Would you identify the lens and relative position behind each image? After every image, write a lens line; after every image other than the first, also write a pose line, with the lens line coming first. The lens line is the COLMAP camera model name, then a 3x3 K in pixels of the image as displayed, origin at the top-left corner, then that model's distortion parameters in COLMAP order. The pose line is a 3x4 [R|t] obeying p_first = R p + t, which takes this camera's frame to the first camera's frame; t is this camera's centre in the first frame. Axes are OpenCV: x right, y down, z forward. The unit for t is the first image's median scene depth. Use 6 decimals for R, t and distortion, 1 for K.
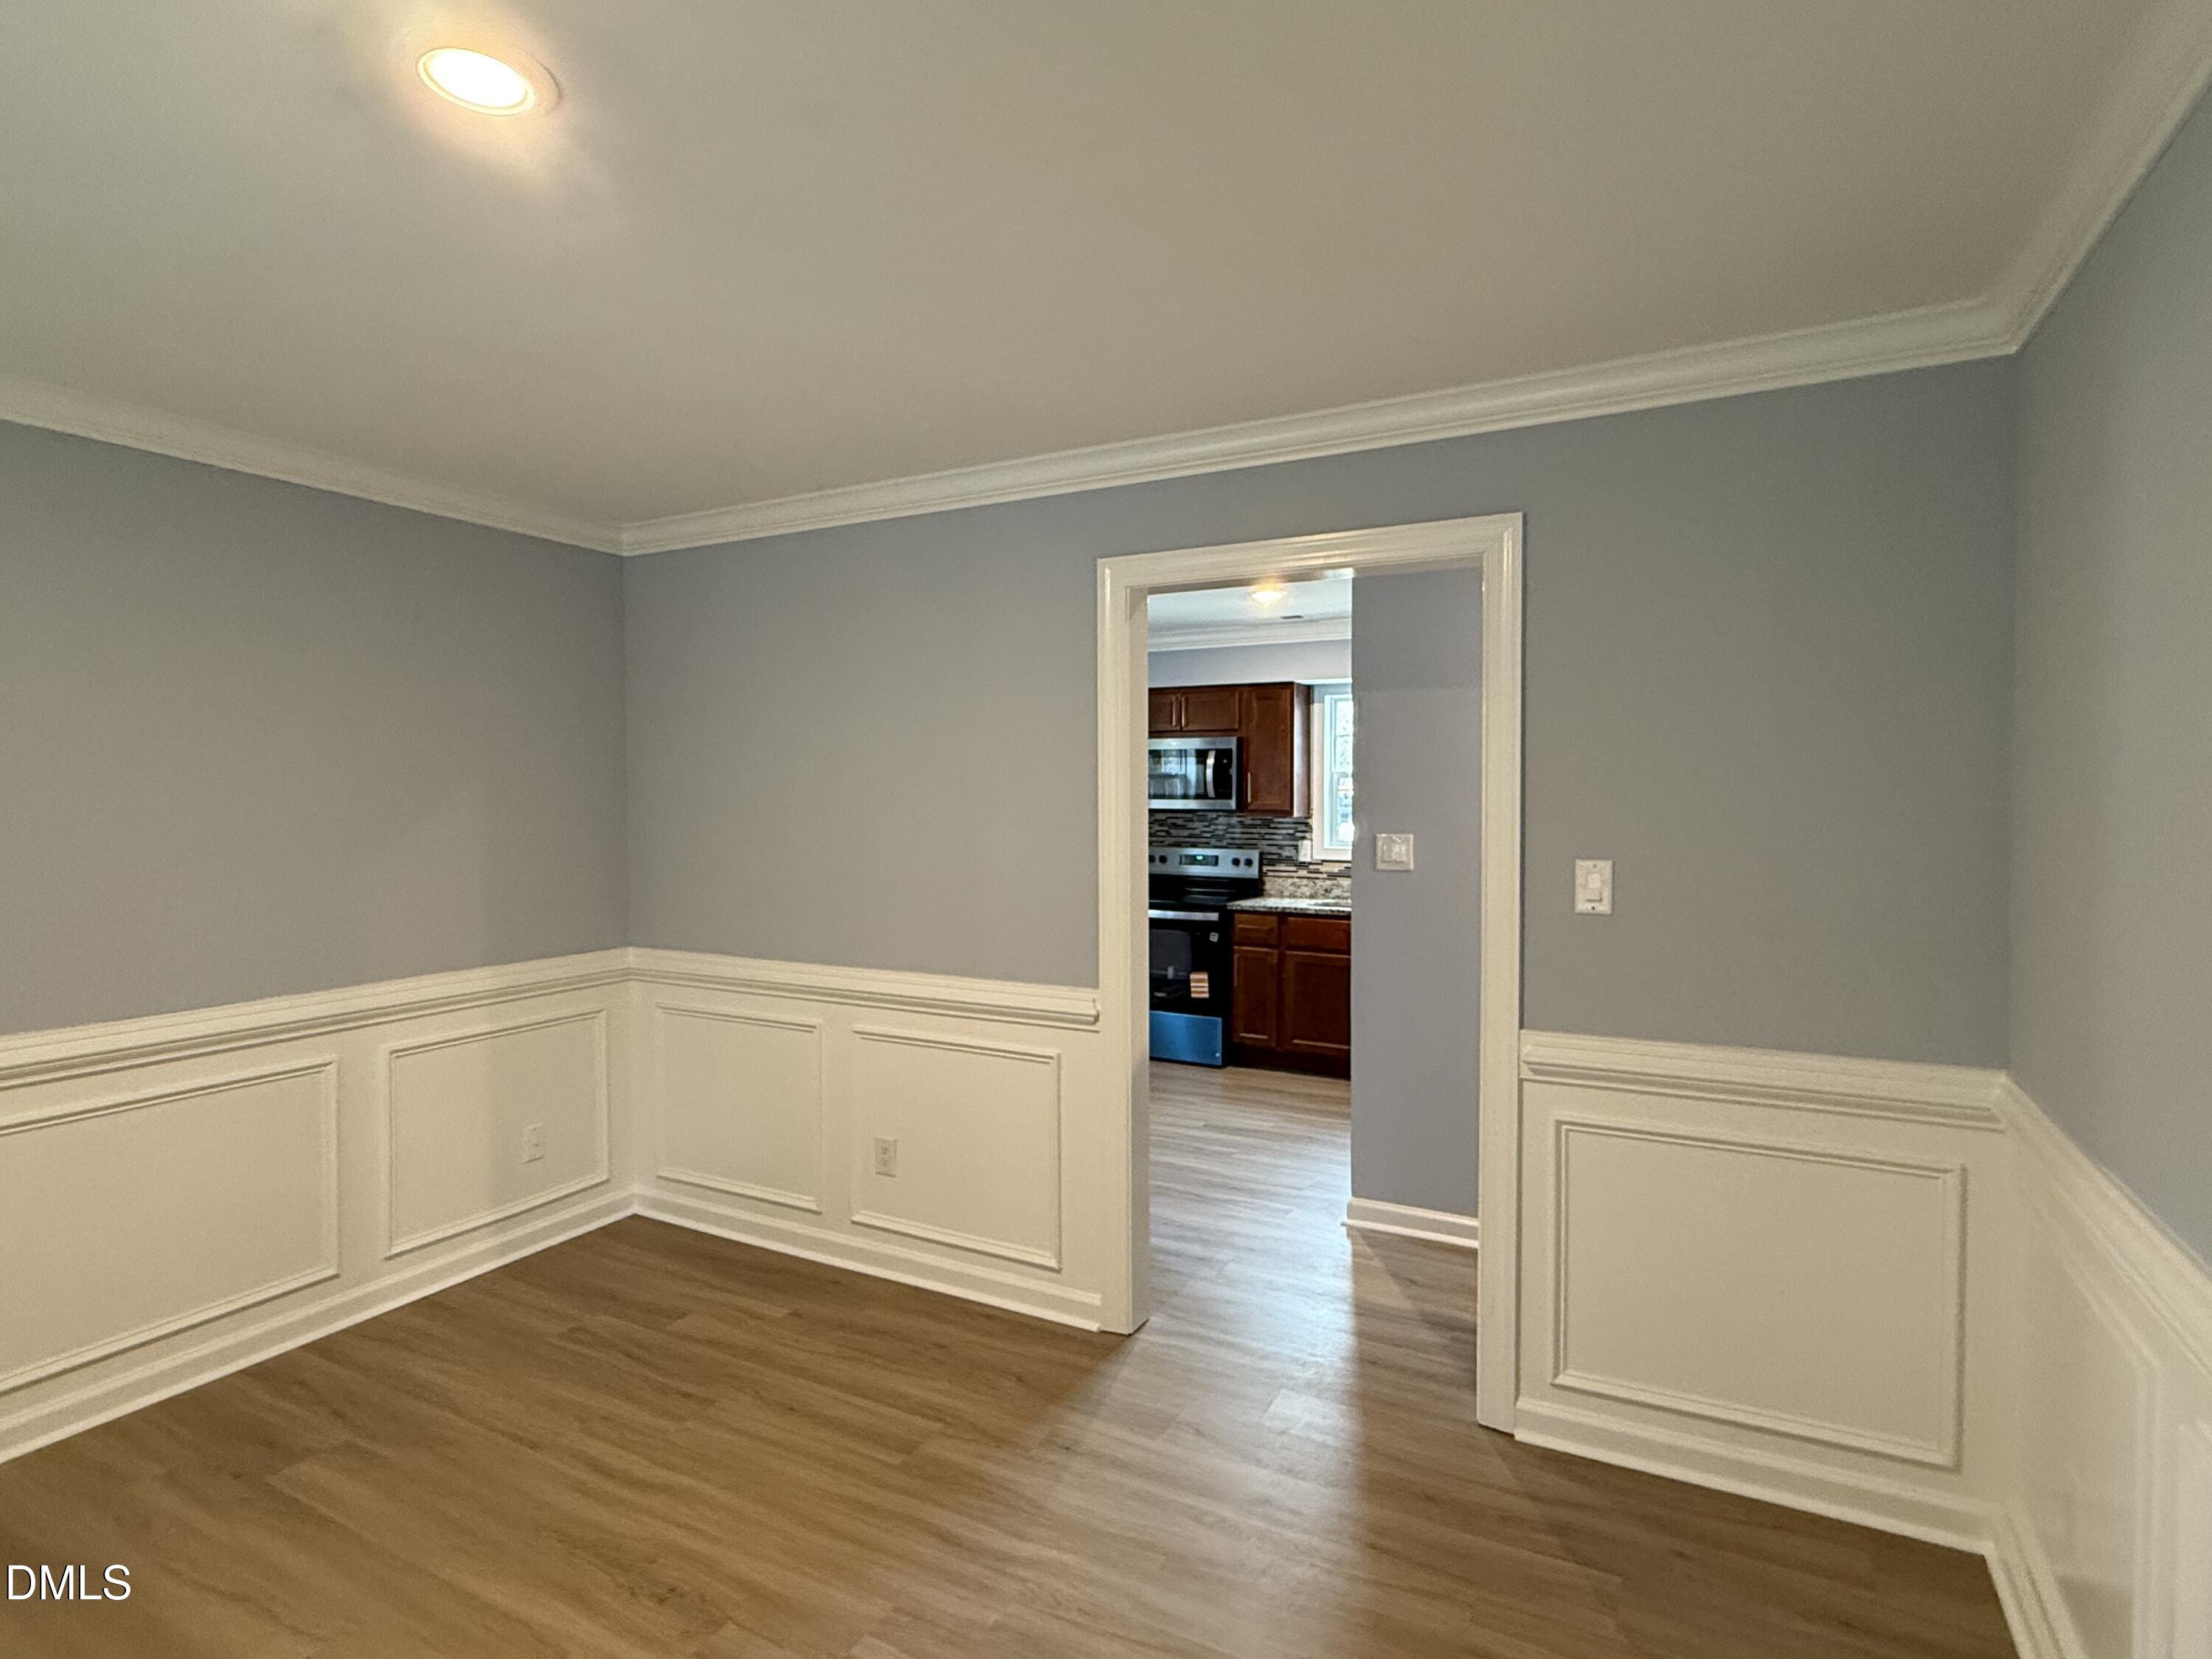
lens RADIAL K [[1131.6, 0, 1106.0], [0, 1131.6, 829.5], [0, 0, 1]] dist [-0.001582, -0.000297]
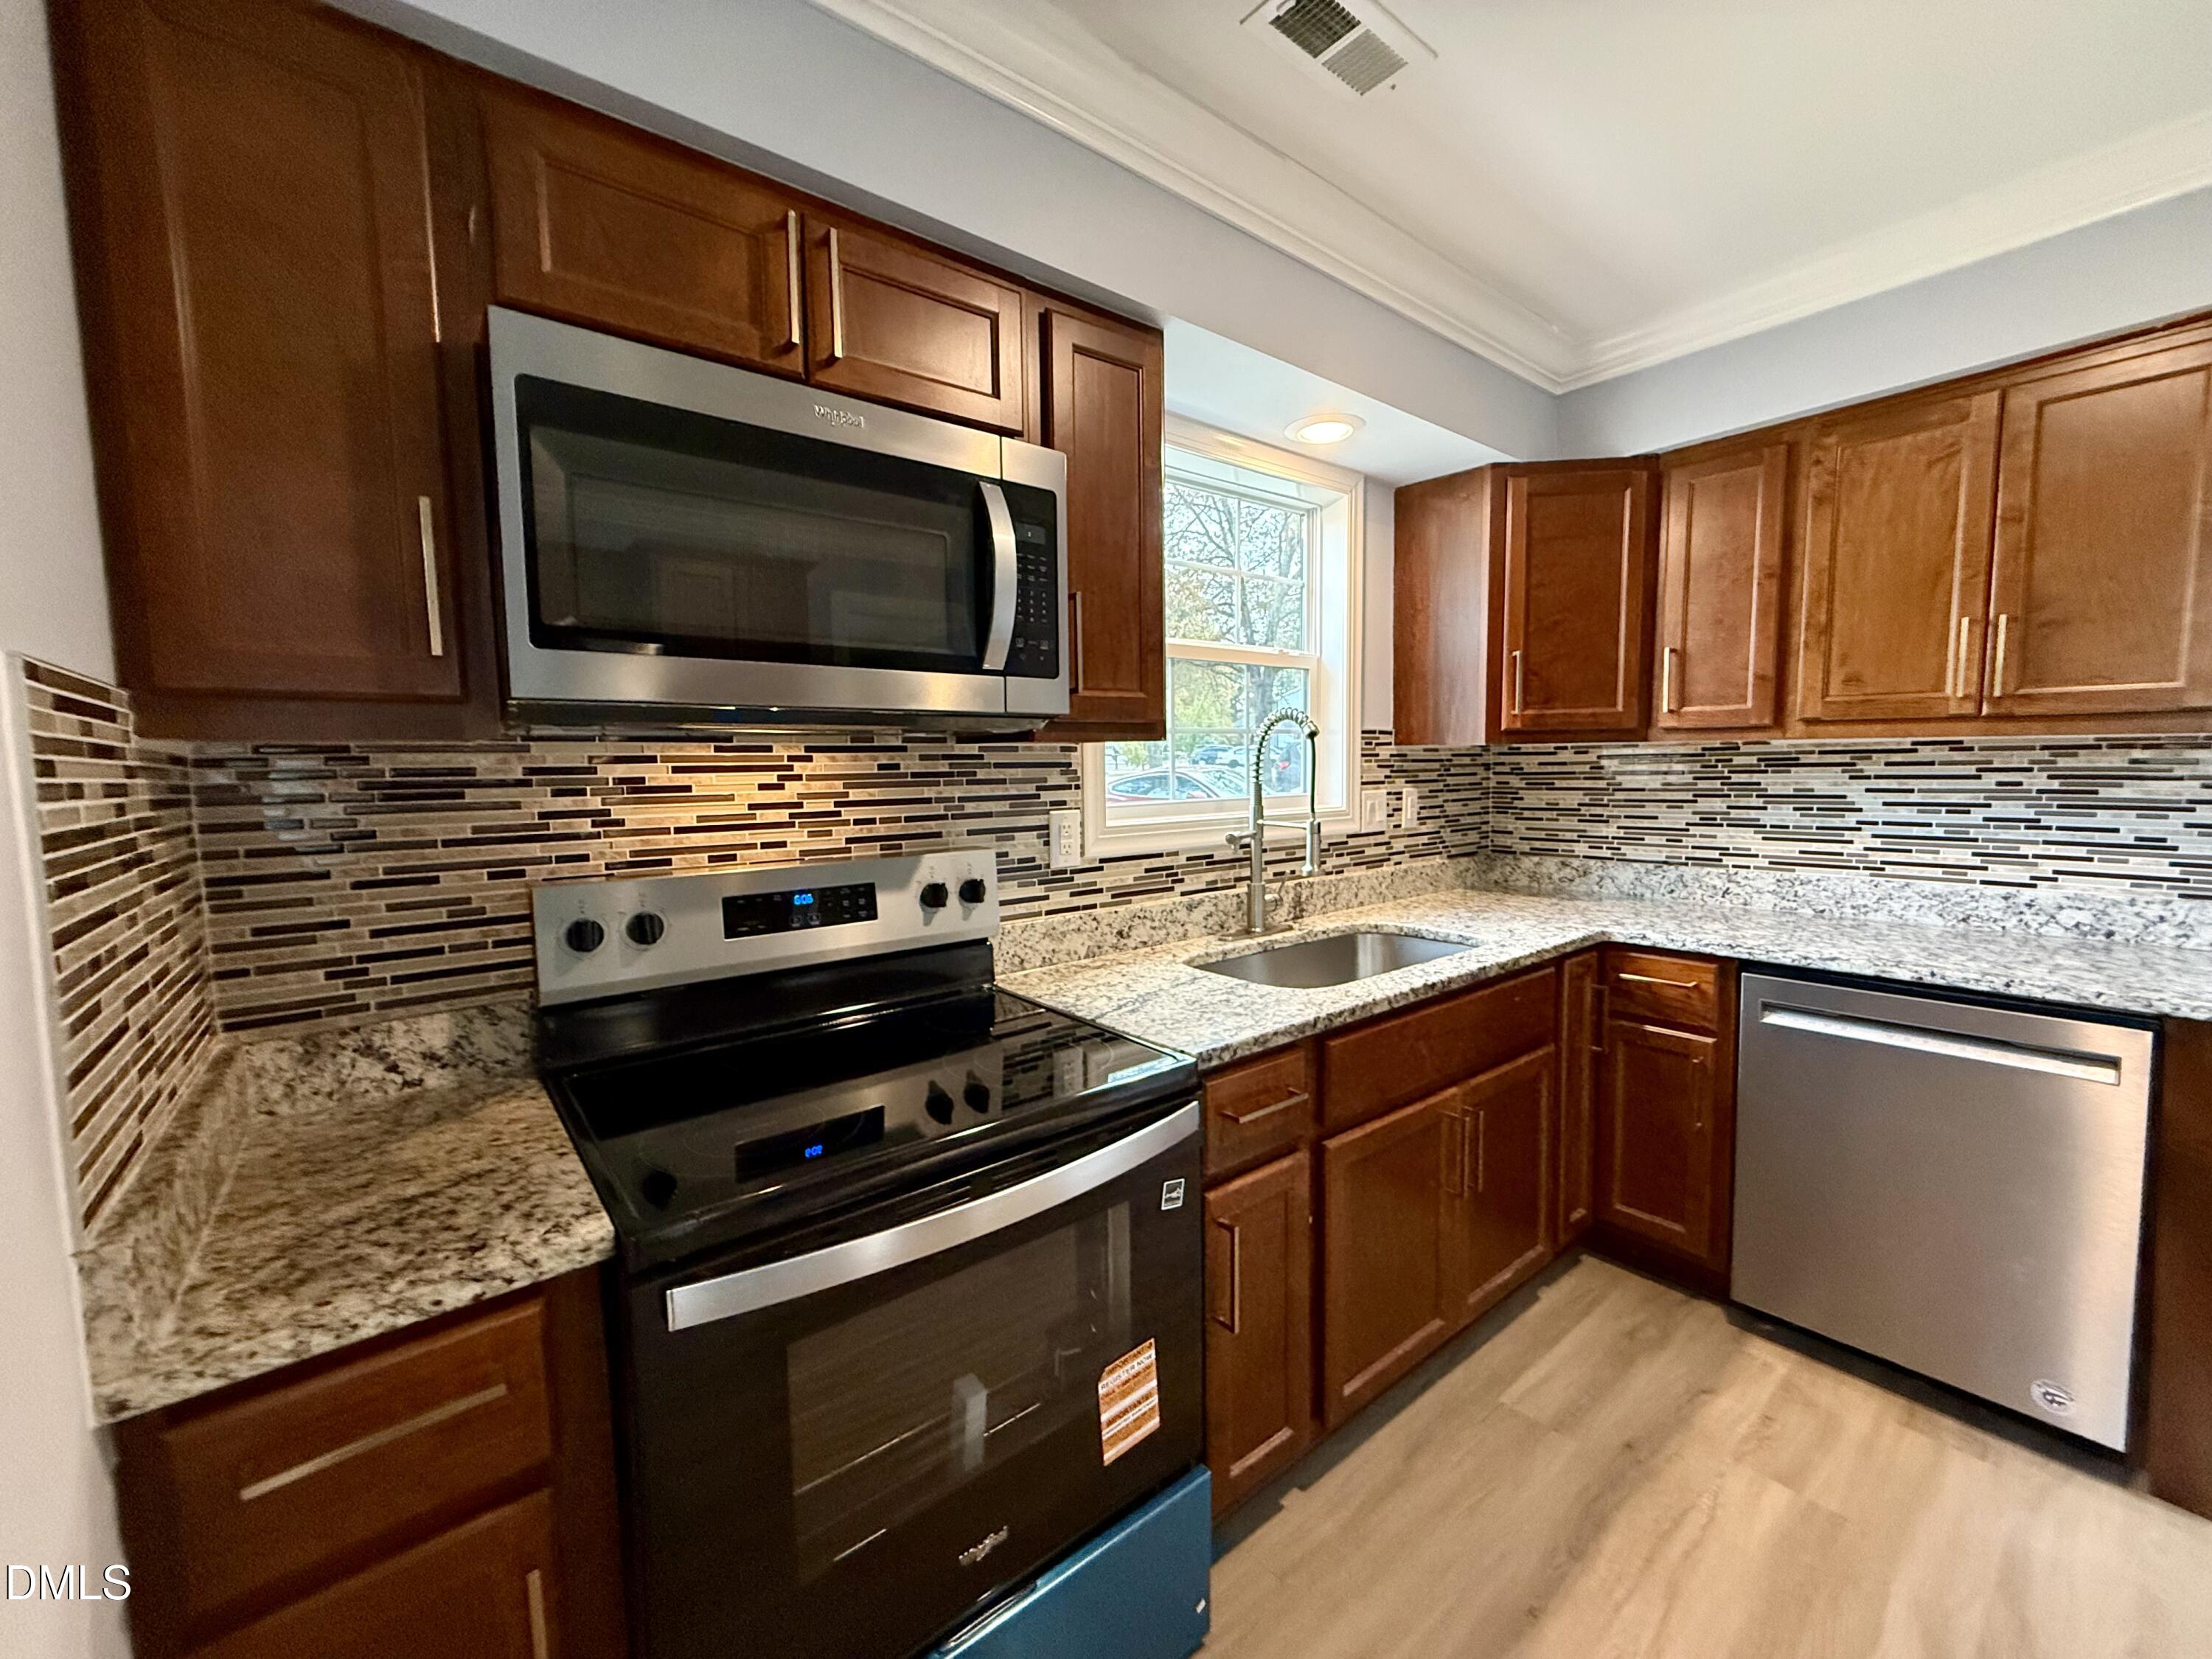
lens RADIAL K [[881.5, 0, 1099.4], [0, 881.5, 829.0], [0, 0, 1]] dist [0.000572, 0.000367]
pose [[0.401509, -0.078621, 0.912474, -0.085142], [0.046540, 0.996773, 0.065406, -0.002851], [-0.914672, 0.016205, 0.403872, 0.878061]]
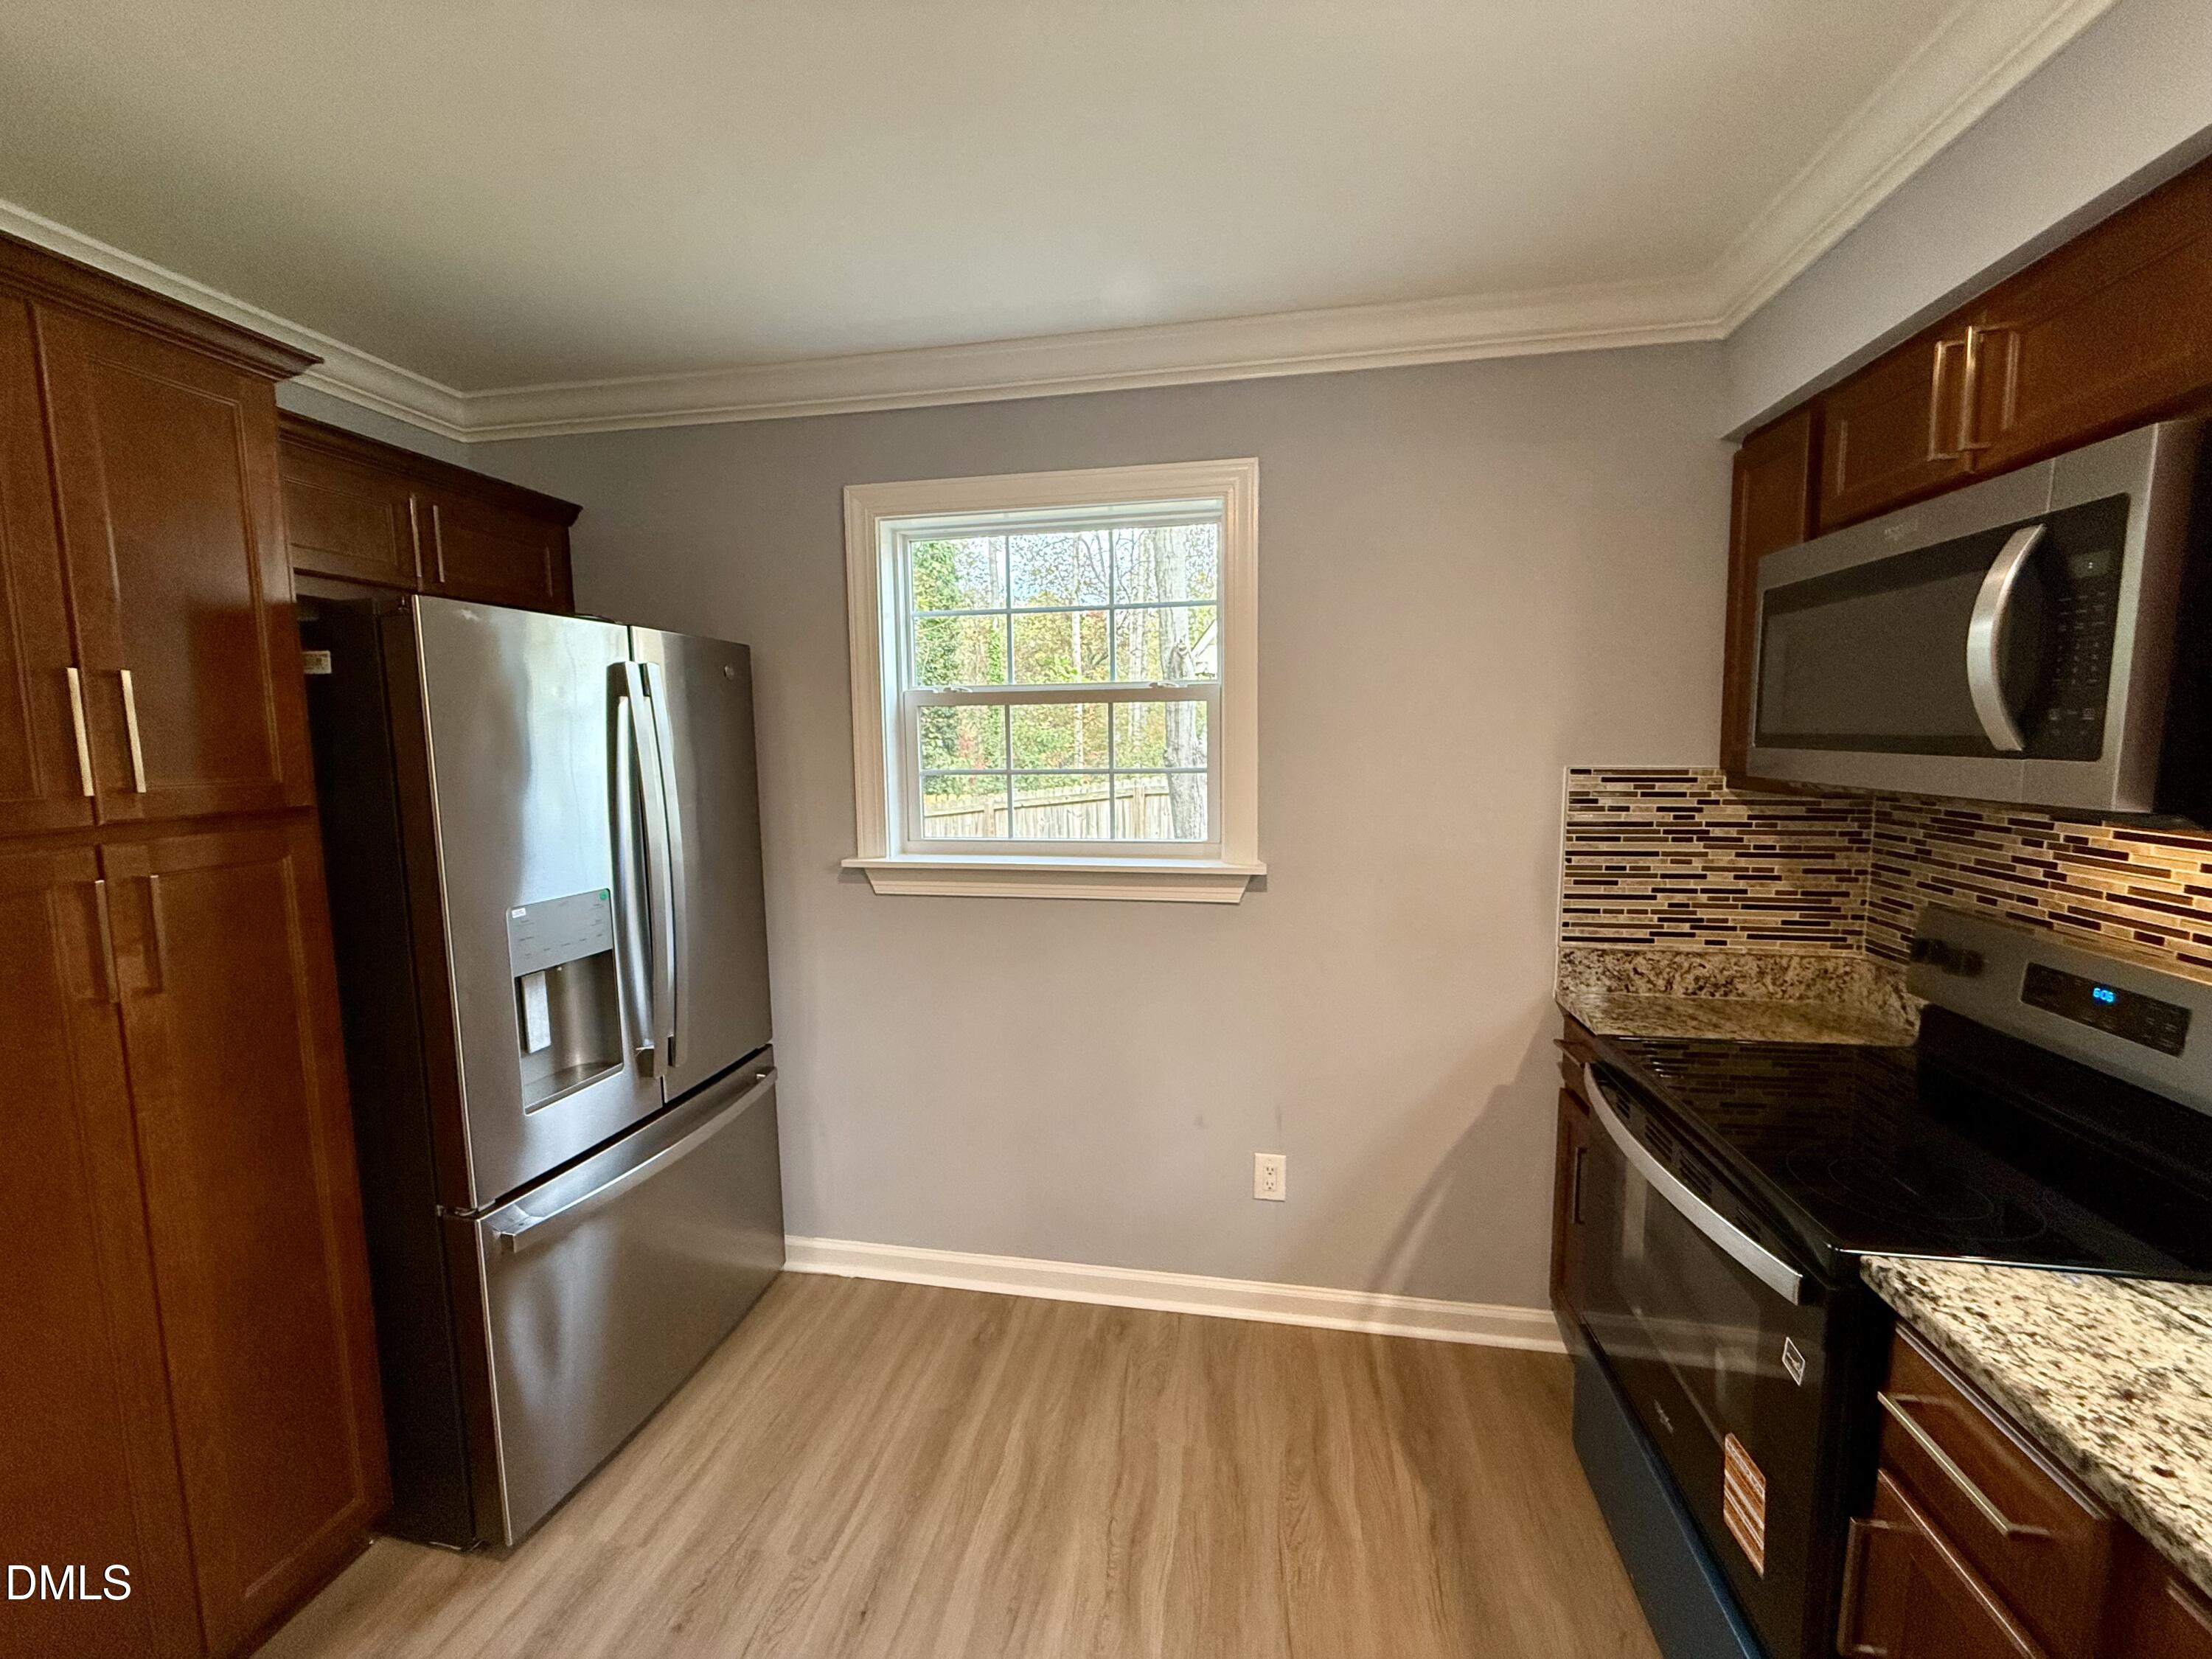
lens RADIAL K [[881.5, 0, 1099.4], [0, 881.5, 829.0], [0, 0, 1]] dist [0.000572, 0.000367]
pose [[0.300693, 0.096578, -0.948819, 0.200336], [-0.017971, 0.995257, 0.095609, -0.025317], [0.953552, -0.011698, 0.301002, 0.765981]]
